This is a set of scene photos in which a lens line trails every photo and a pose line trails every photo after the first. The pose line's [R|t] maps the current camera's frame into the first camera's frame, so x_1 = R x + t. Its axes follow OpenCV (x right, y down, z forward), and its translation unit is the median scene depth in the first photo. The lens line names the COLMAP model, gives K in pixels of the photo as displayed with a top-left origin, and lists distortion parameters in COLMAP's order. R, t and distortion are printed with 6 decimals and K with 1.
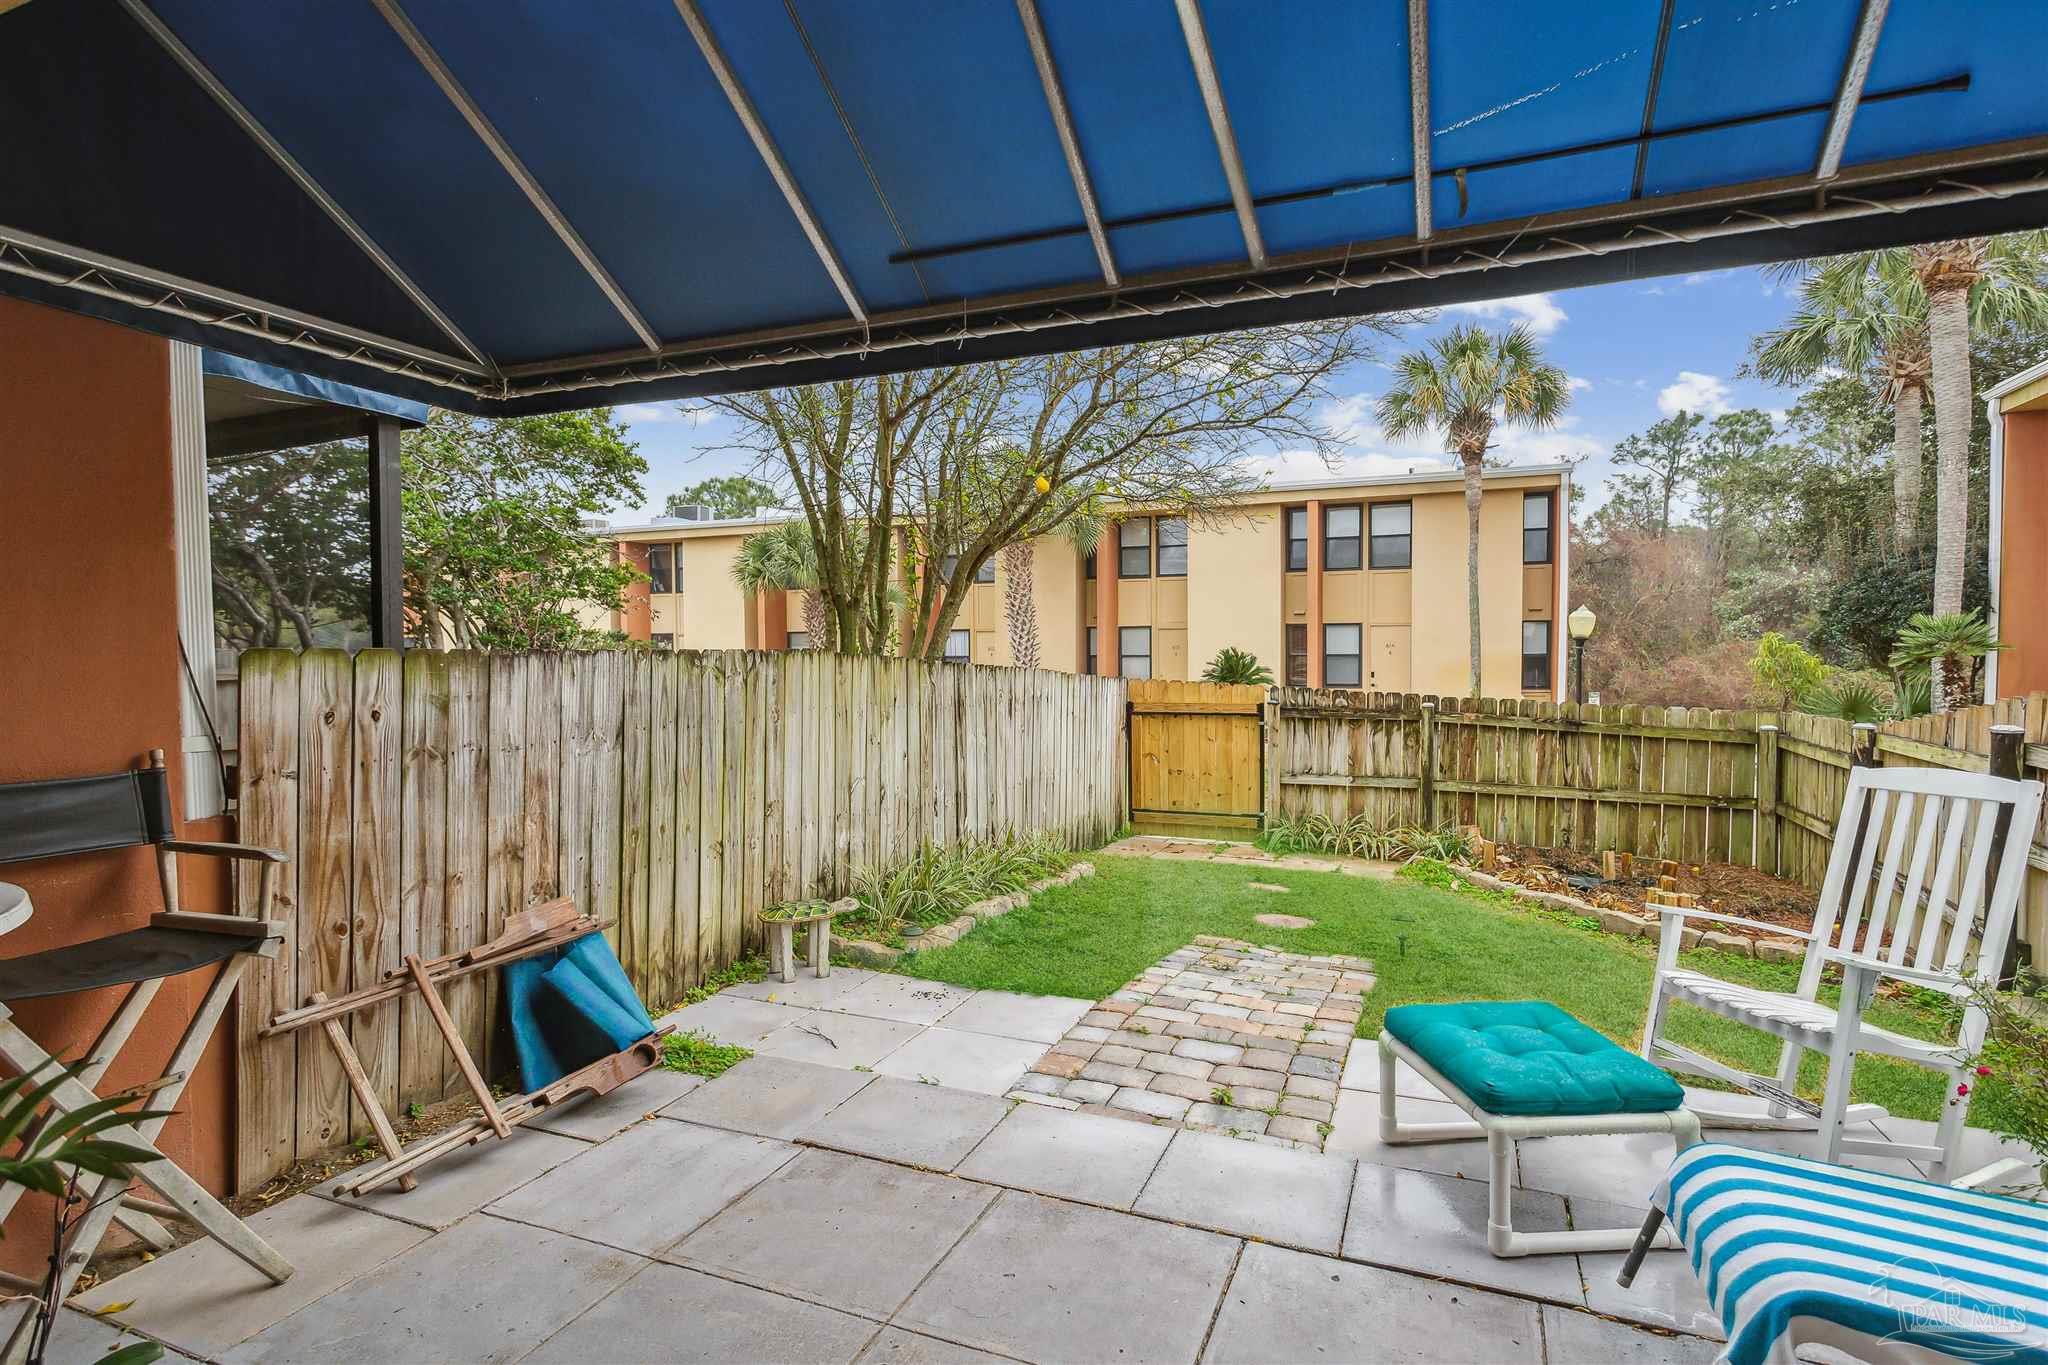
lens RADIAL K [[998.9, 0, 1004.4], [0, 998.9, 677.2], [0, 0, 1]] dist [0.004620, 0.001343]
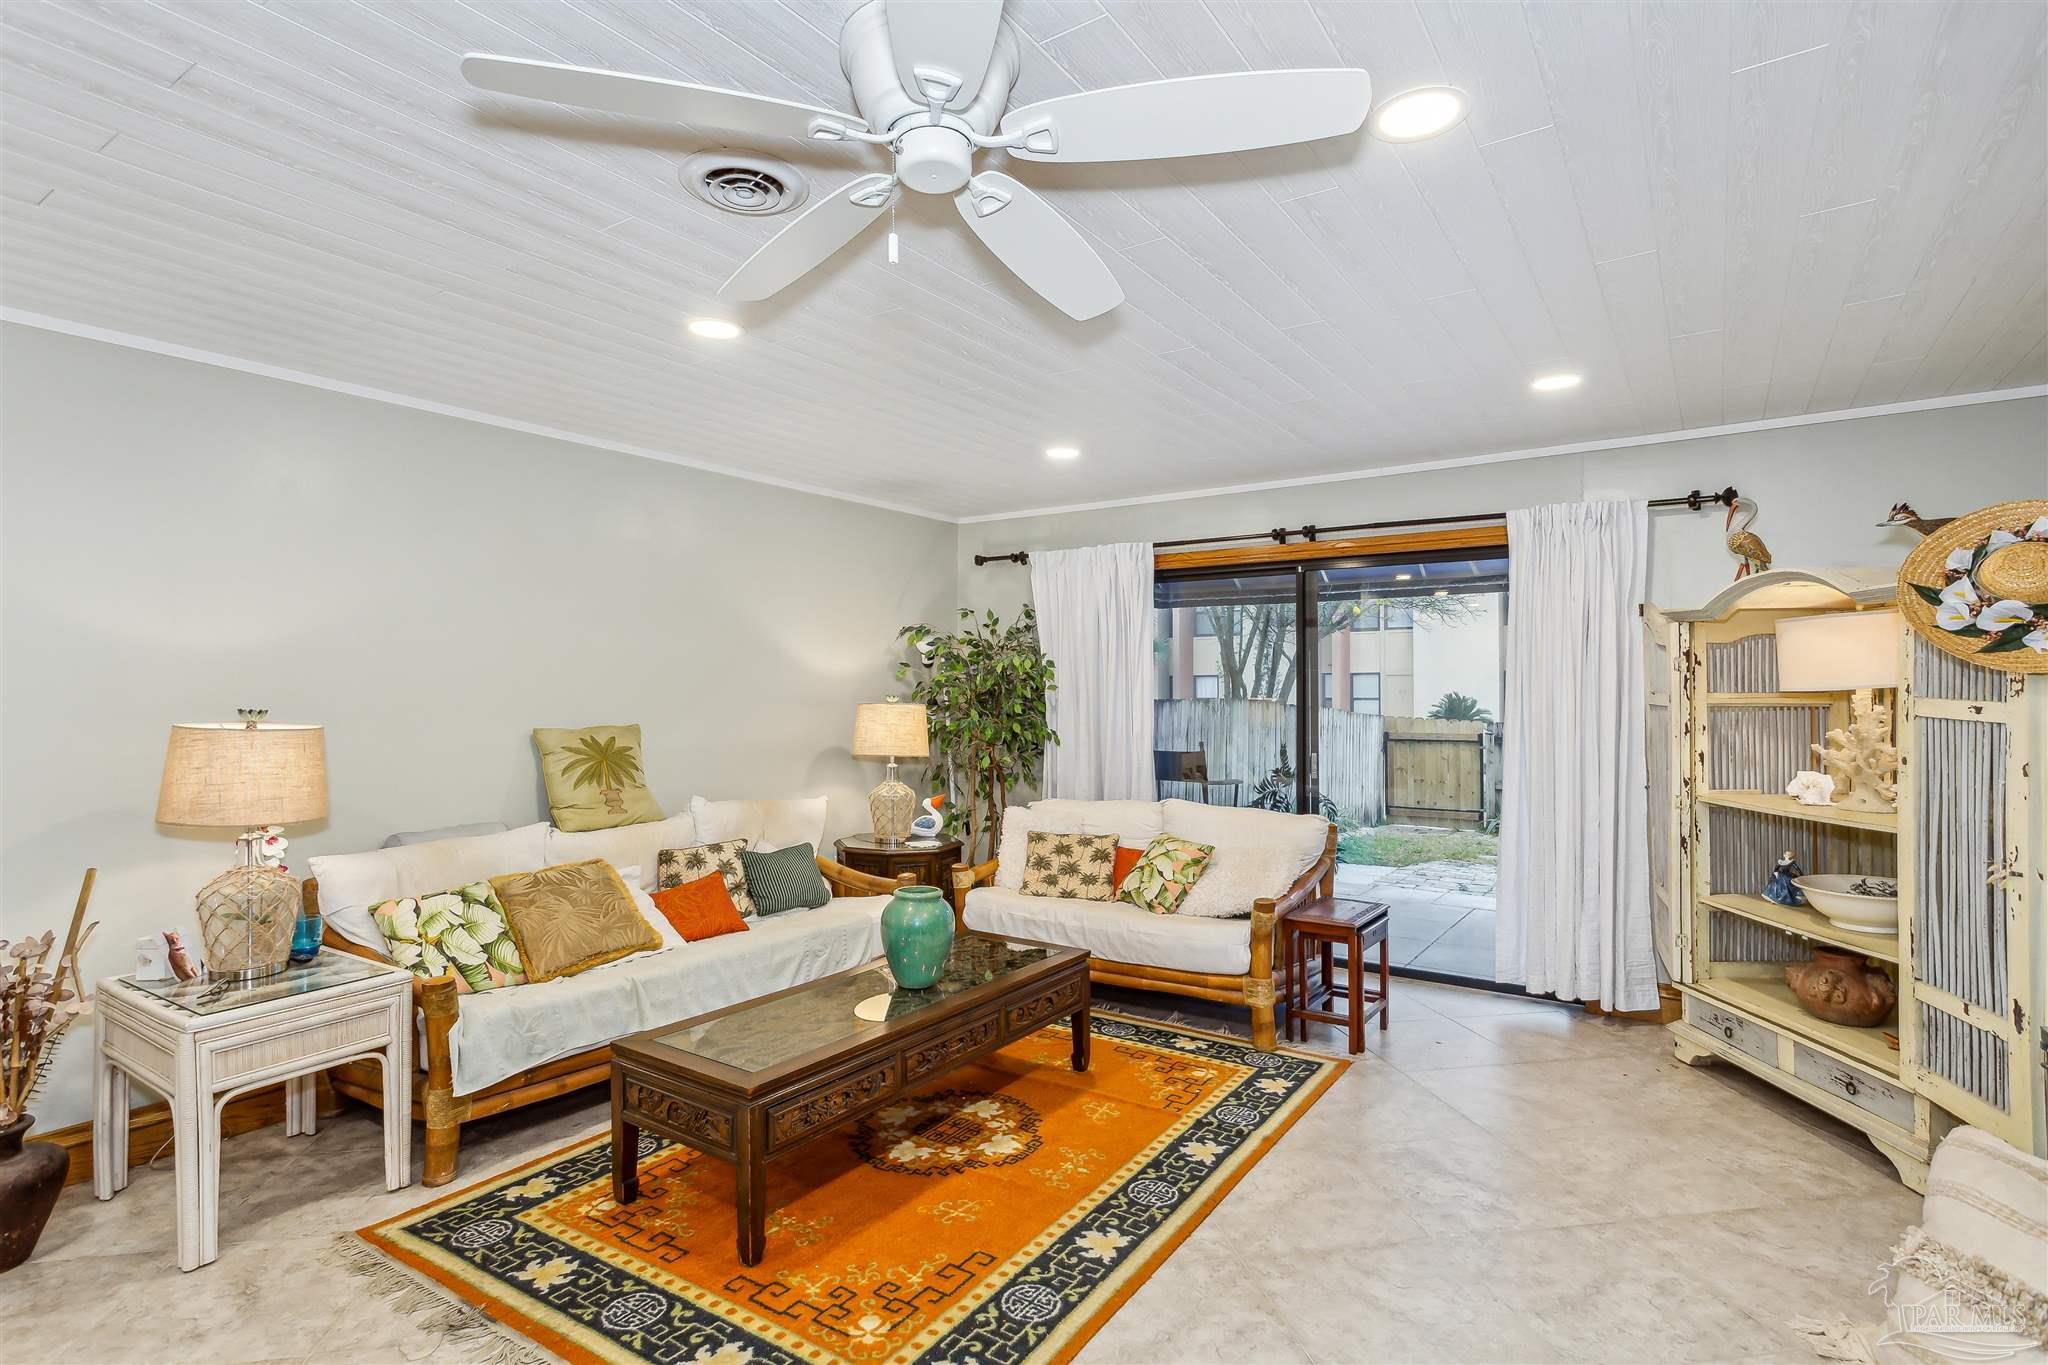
lens RADIAL K [[1009.9, 0, 1011.2], [0, 1009.9, 685.9], [0, 0, 1]] dist [0.003185, 0.001373]
pose [[0.983472, 0.001845, -0.181051, -0.163721], [-0.007229, 0.999551, -0.029083, 0.004292], [0.180916, 0.029911, 0.983044, -0.629051]]
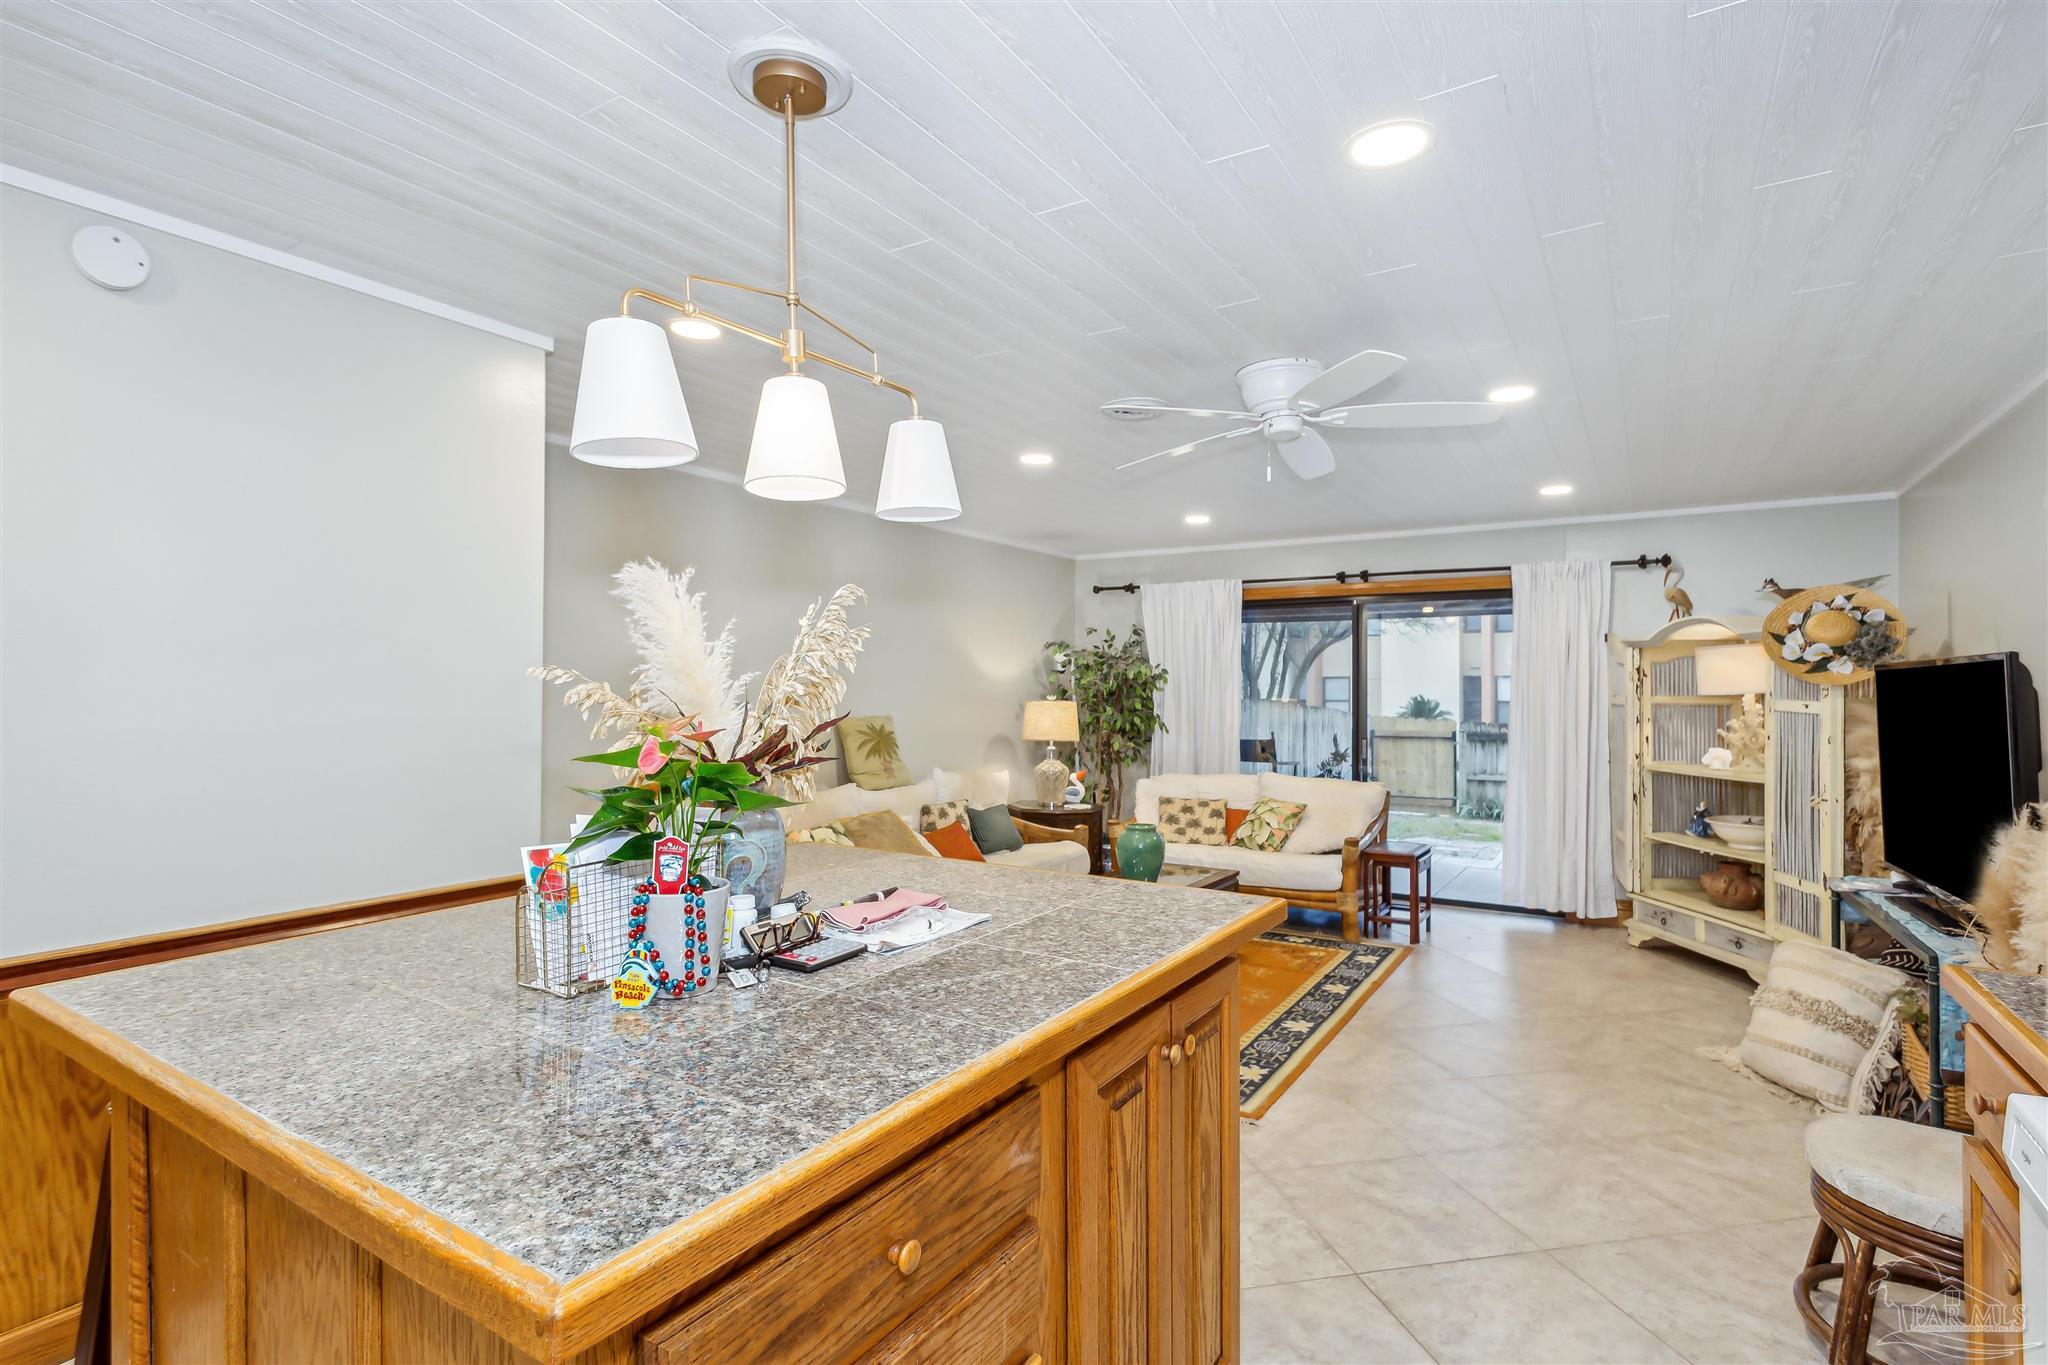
lens RADIAL K [[1005.3, 0, 1017.4], [0, 1005.3, 685.4], [0, 0, 1]] dist [0.002296, 0.001166]
pose [[0.990808, 0.007204, -0.135086, -0.263758], [-0.011497, 0.999453, -0.031023, 0.010460], [0.134789, 0.032291, 0.990348, -0.841506]]
